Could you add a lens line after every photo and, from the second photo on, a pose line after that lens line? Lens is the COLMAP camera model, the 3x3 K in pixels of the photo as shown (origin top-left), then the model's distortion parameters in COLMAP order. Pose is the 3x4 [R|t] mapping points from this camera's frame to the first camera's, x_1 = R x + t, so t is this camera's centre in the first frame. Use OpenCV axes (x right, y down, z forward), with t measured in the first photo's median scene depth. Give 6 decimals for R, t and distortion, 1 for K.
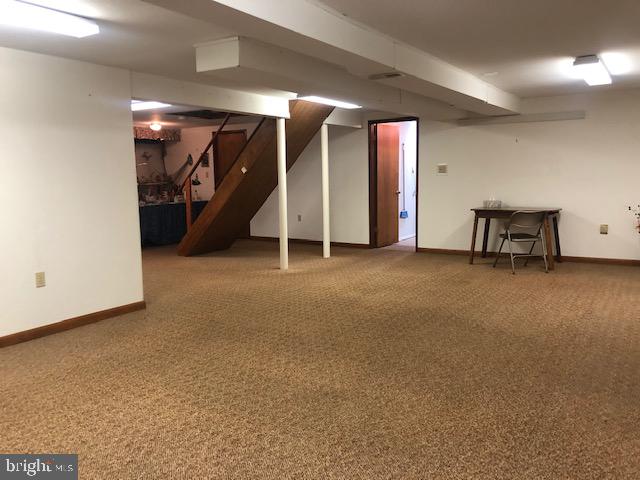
lens RADIAL K [[518.1, 0, 320.0], [0, 518.1, 240.0], [0, 0, 1]] dist [0.123367, 0.001427]
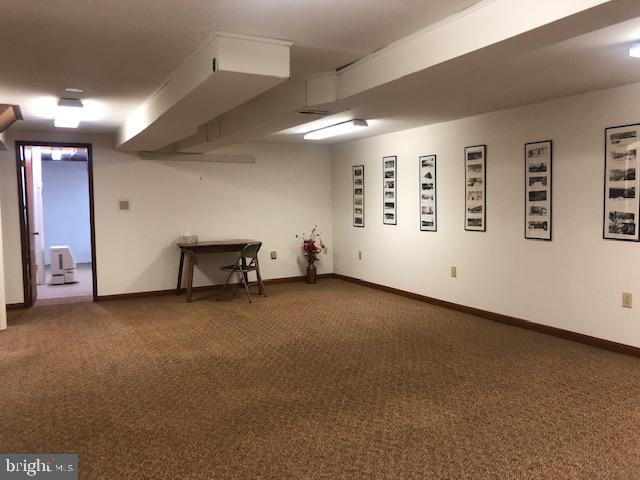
lens RADIAL K [[519.6, 0, 320.0], [0, 519.6, 240.0], [0, 0, 1]] dist [0.003180, 0.001707]
pose [[0.494356, -0.057248, 0.867373, -0.404114], [0.114183, 0.993460, 0.000491, -0.039120], [-0.861728, 0.098796, 0.497659, 0.288806]]
